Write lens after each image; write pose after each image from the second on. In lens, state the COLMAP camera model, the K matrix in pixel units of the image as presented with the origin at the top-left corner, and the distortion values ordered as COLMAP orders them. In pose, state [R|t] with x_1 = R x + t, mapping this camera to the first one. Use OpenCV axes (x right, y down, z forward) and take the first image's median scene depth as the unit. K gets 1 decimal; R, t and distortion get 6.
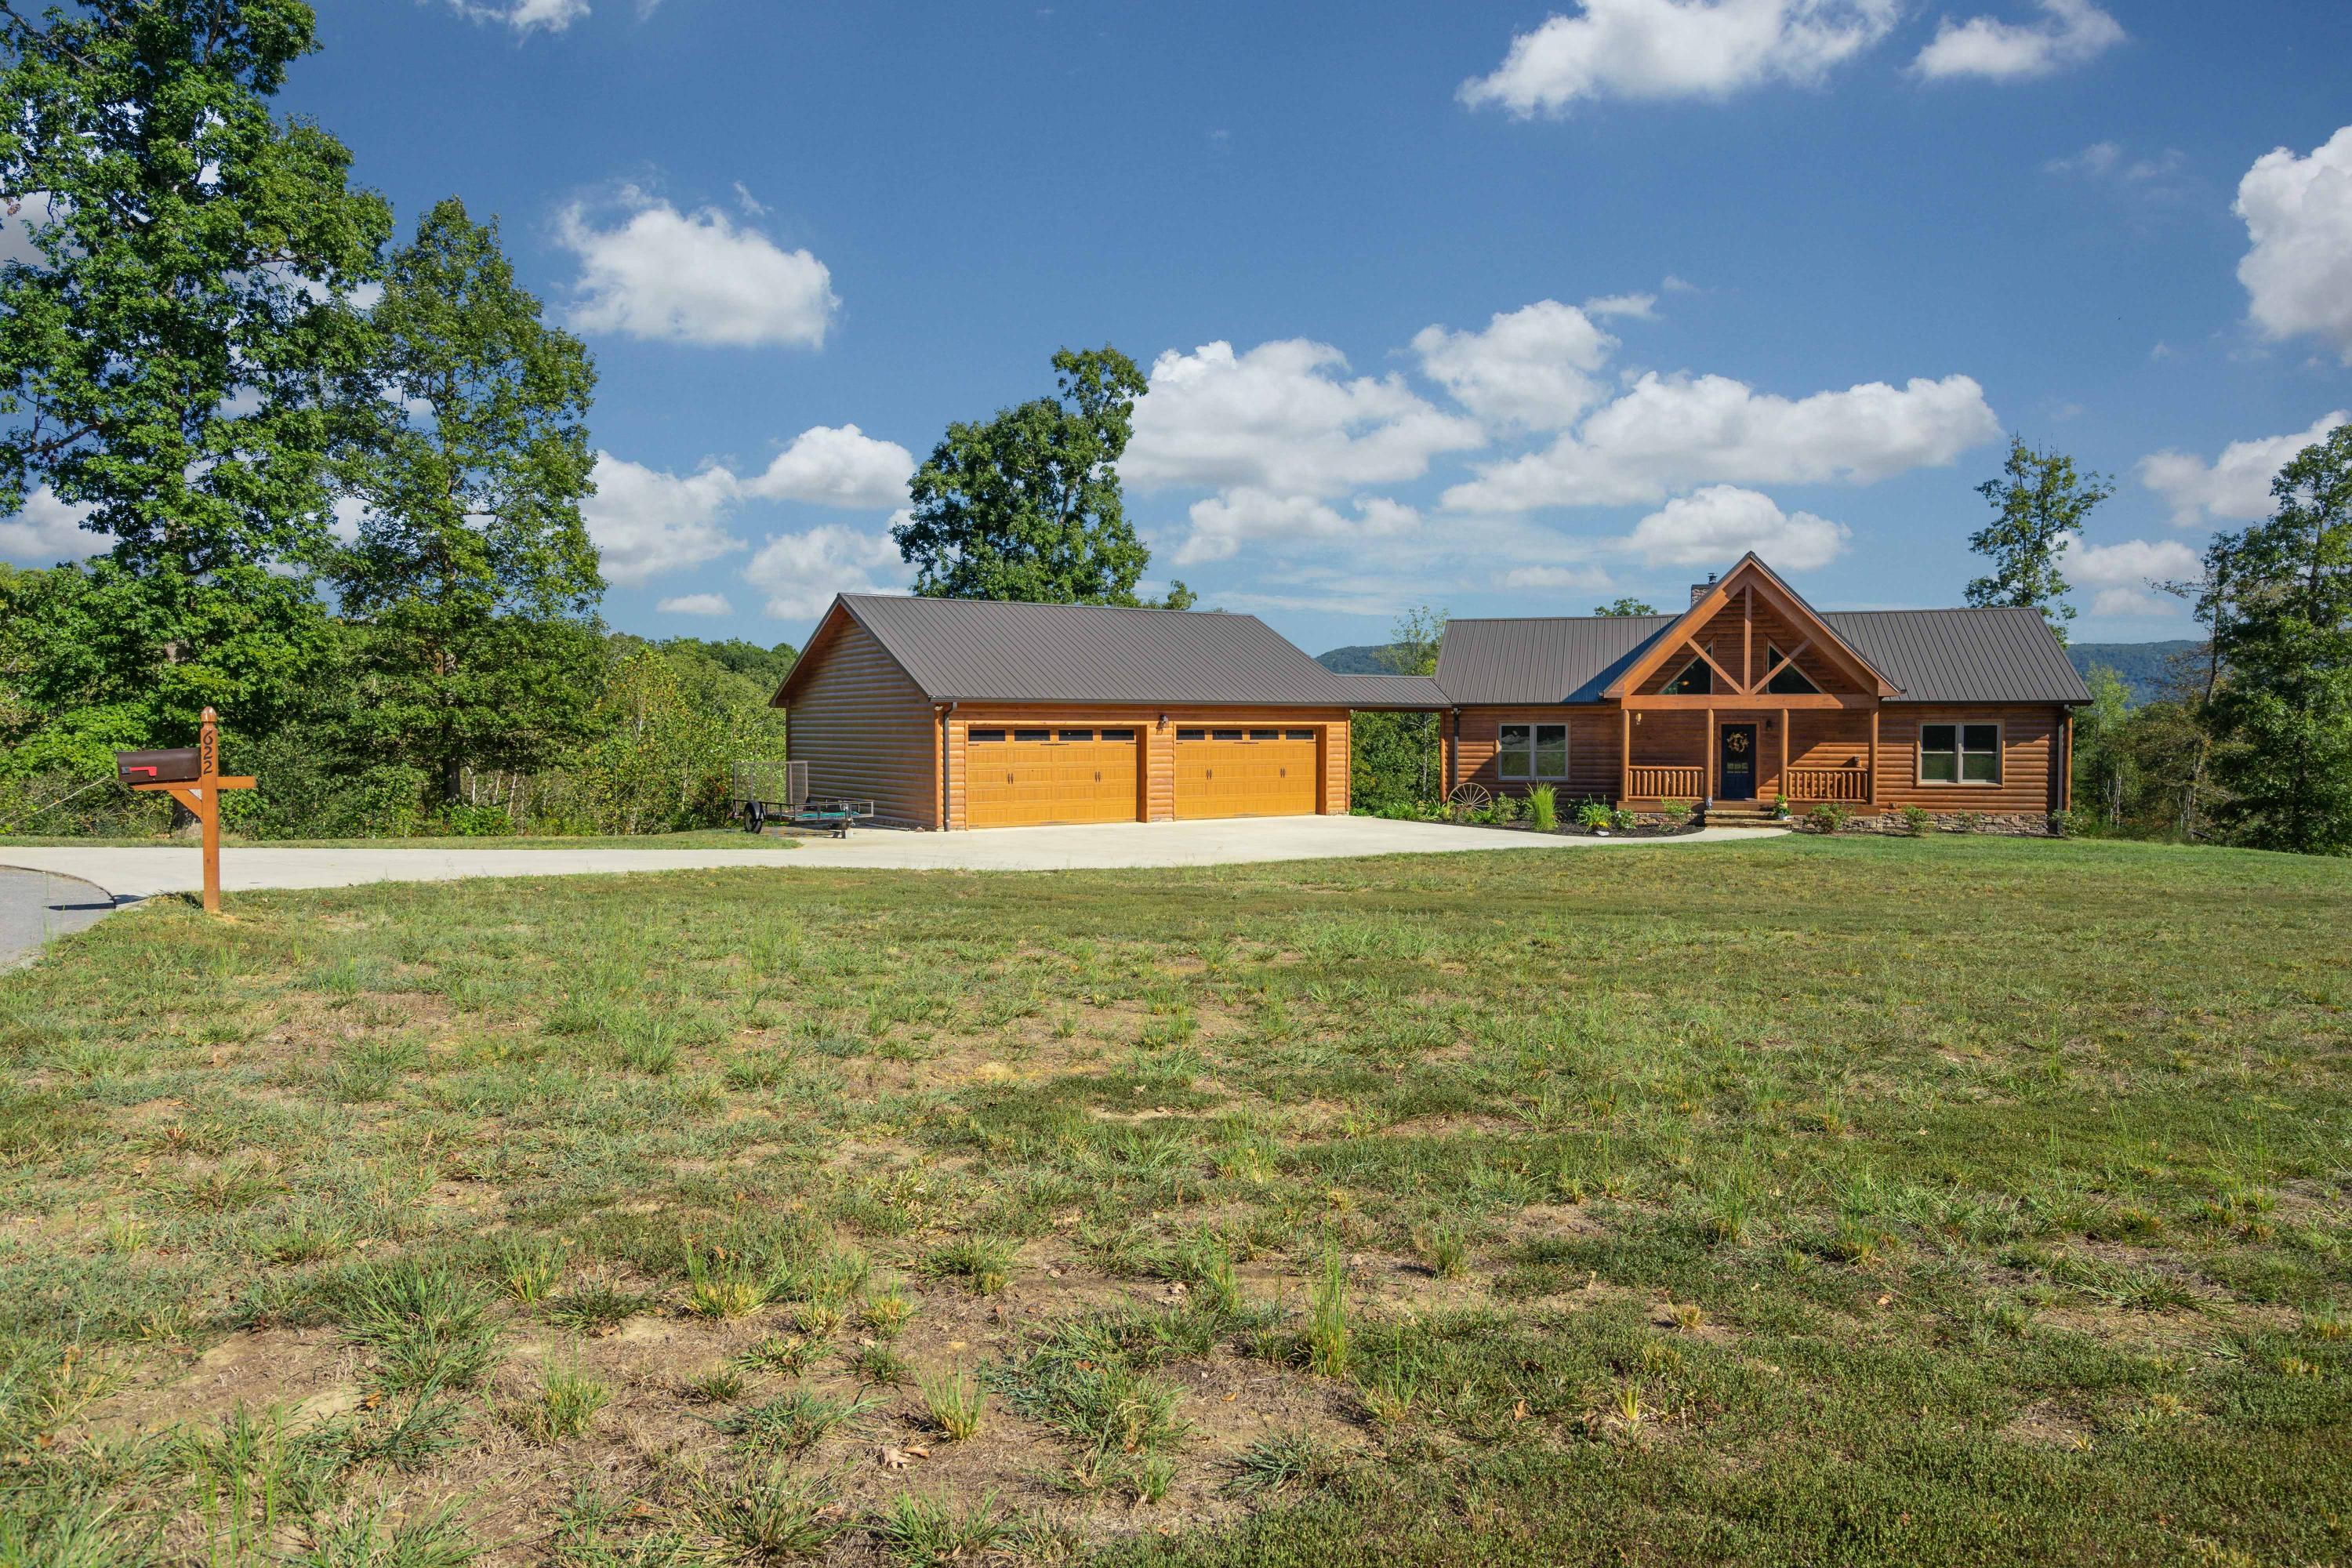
lens RADIAL K [[1500.2, 0, 1167.5], [0, 1500.2, 770.2], [0, 0, 1]] dist [0.003593, 0.000780]
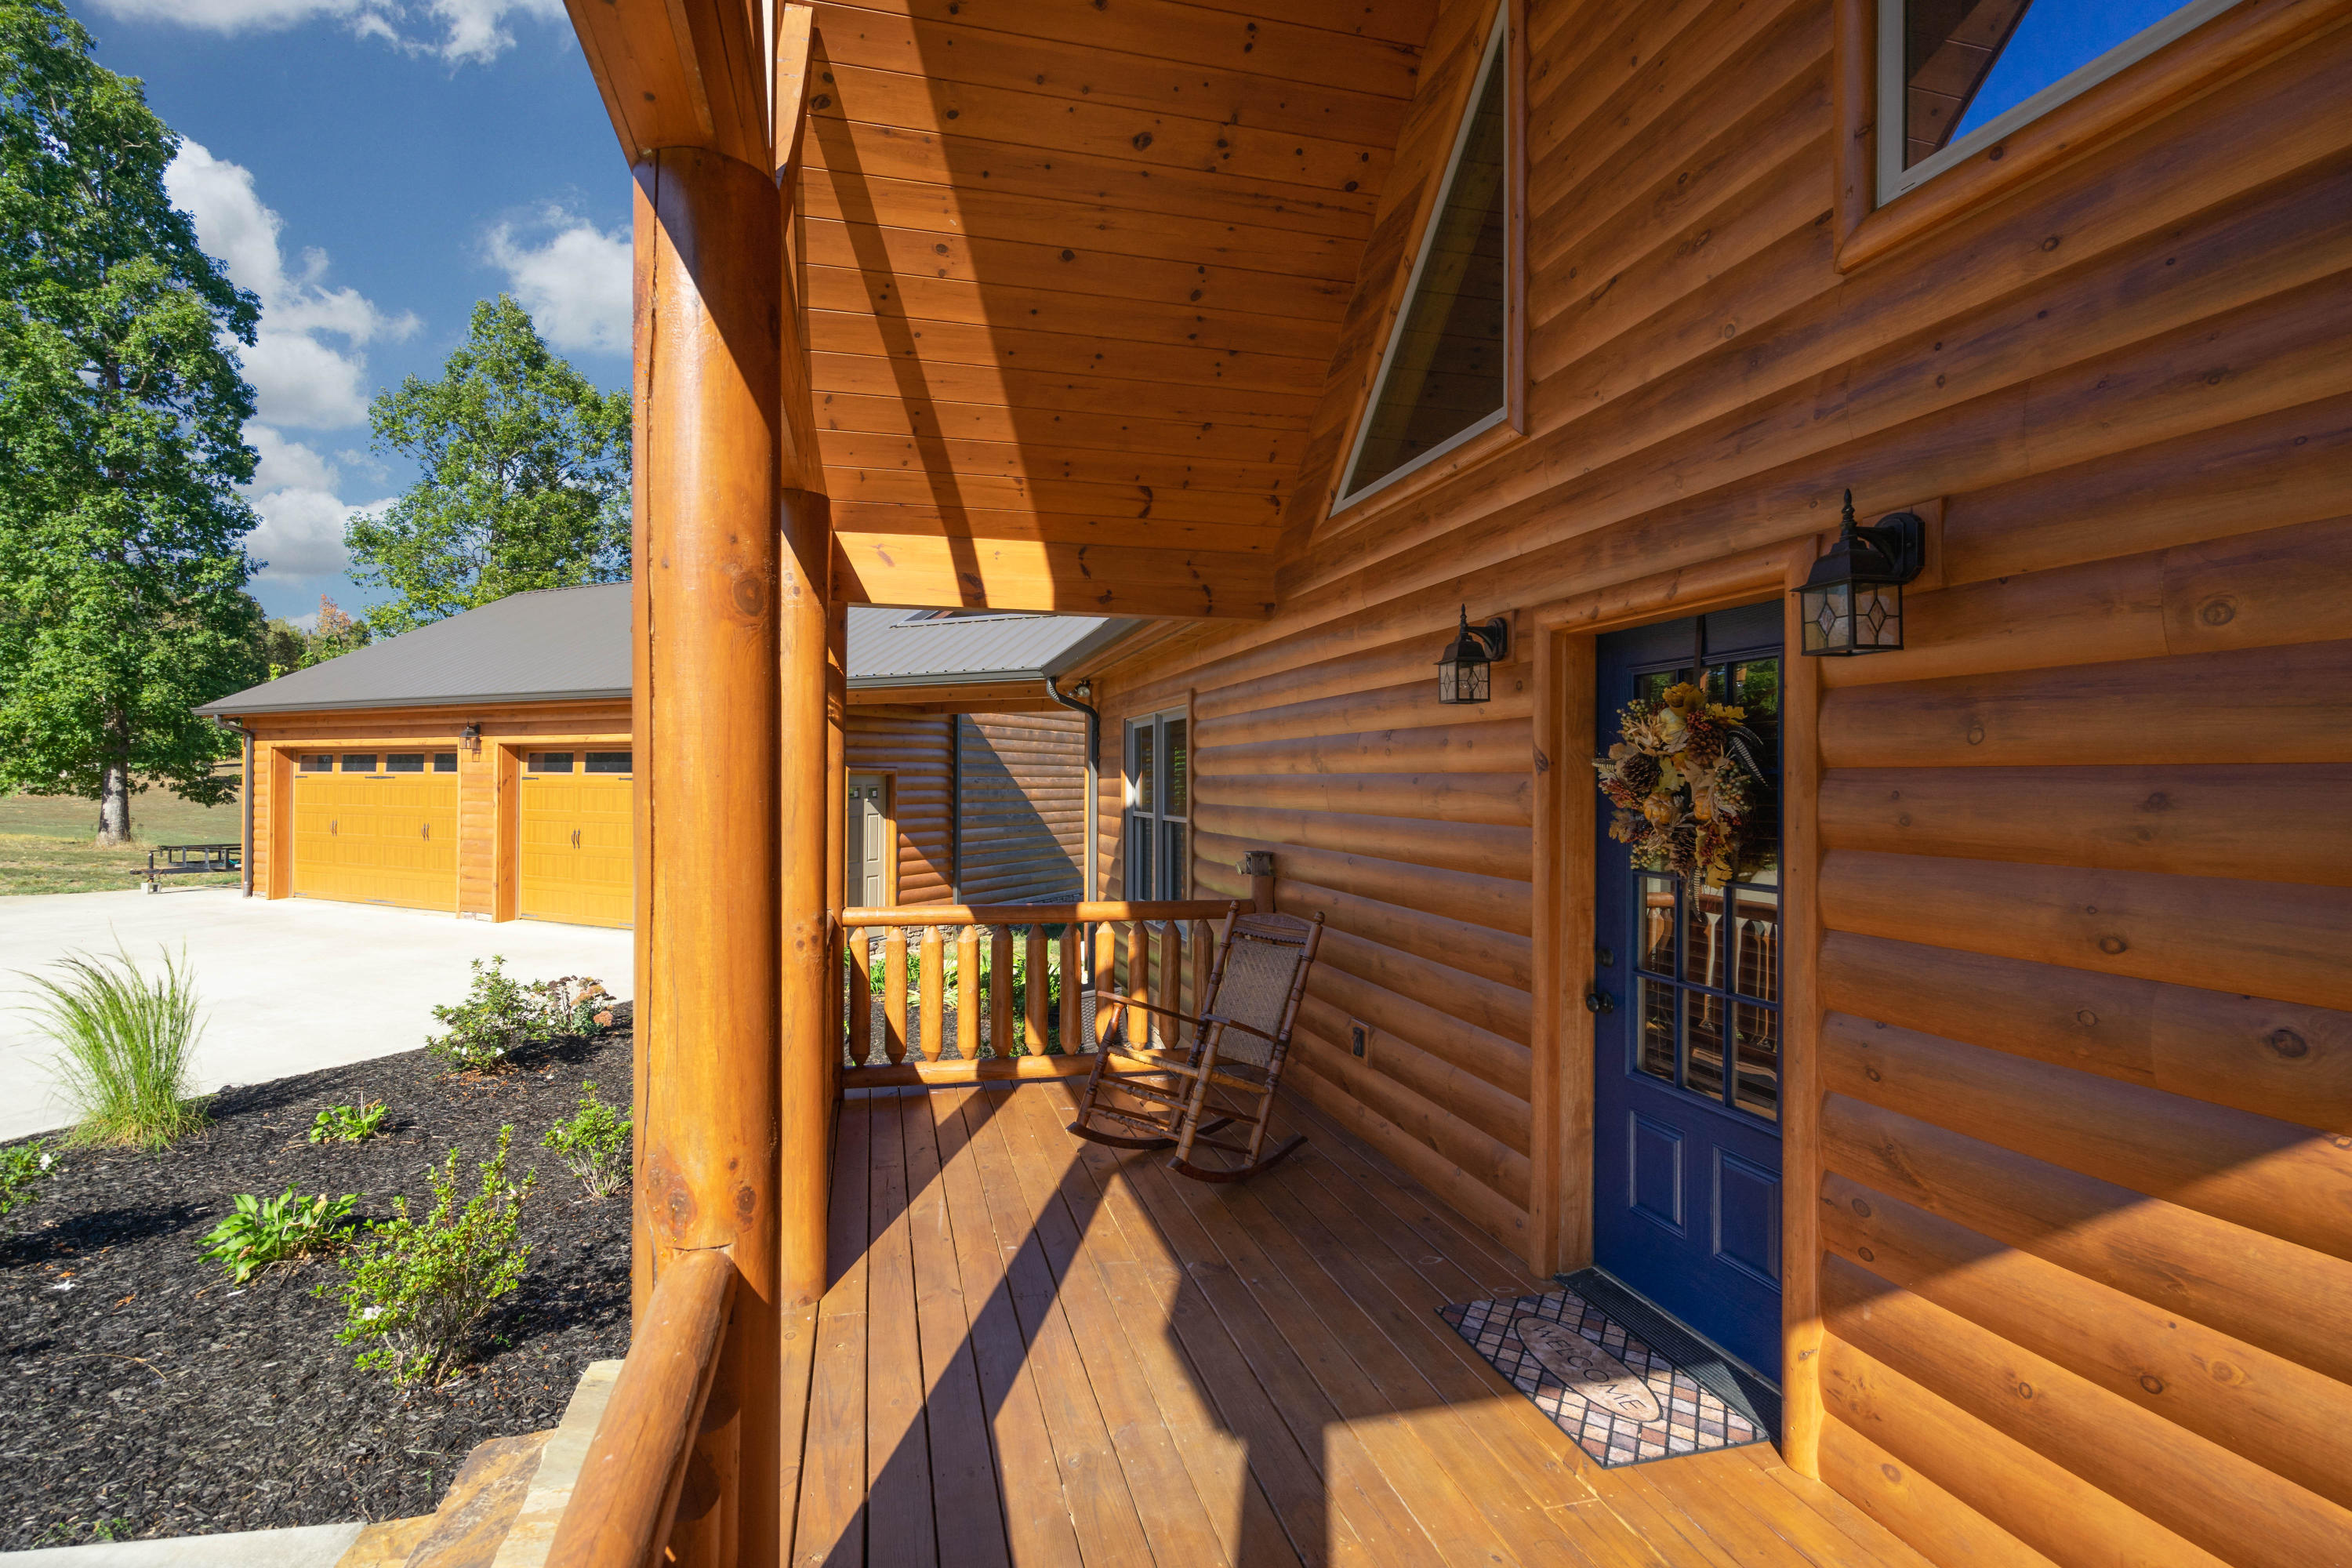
lens RADIAL K [[1081.5, 0, 1151.4], [0, 1081.5, 784.4], [0, 0, 1]] dist [-0.002027, 0.000037]
pose [[0.484712, 0.006366, -0.874651, 0.456659], [-0.034309, 0.999342, -0.011739, -0.018783], [0.874001, 0.035699, 0.484611, 1.005392]]
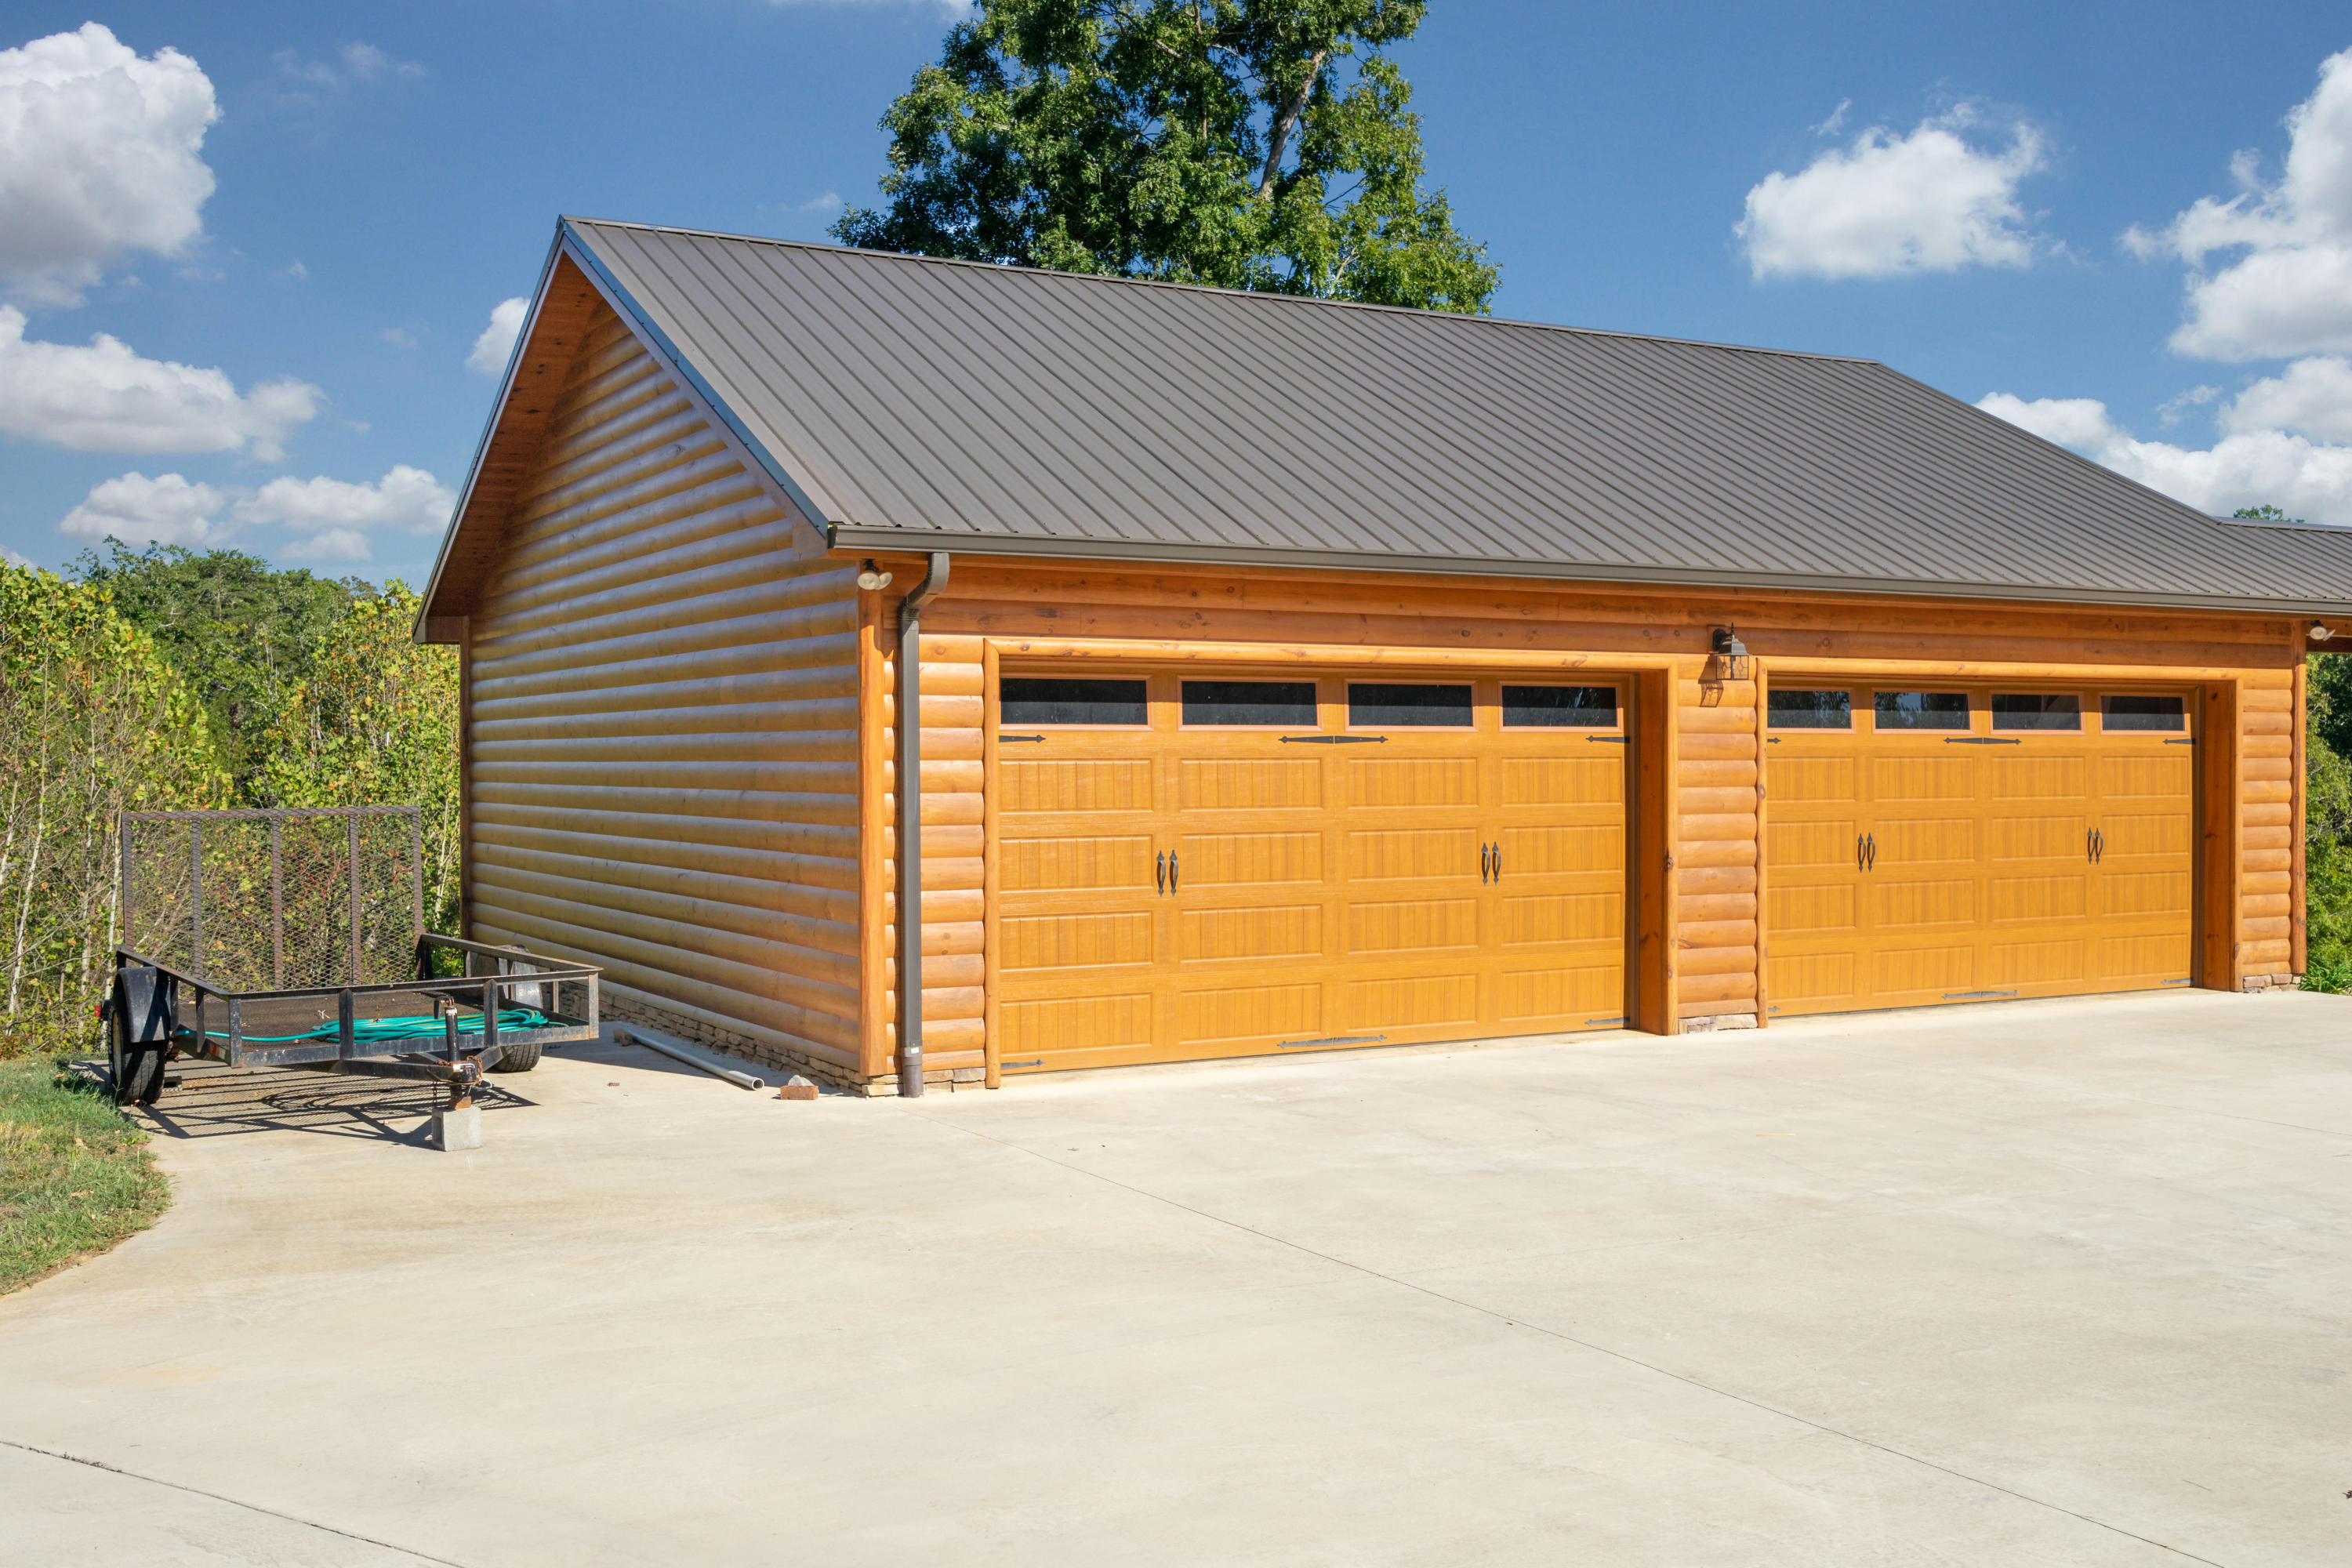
lens RADIAL K [[2381.2, 0, 1177.4], [0, 2381.2, 784.8], [0, 0, 1]] dist [-0.004823, 0.000000]
pose [[0.996986, -0.000763, -0.077577, -0.066572], [-0.000467, 0.999874, -0.015845, -0.002687], [0.077579, 0.015834, 0.996860, 0.556532]]
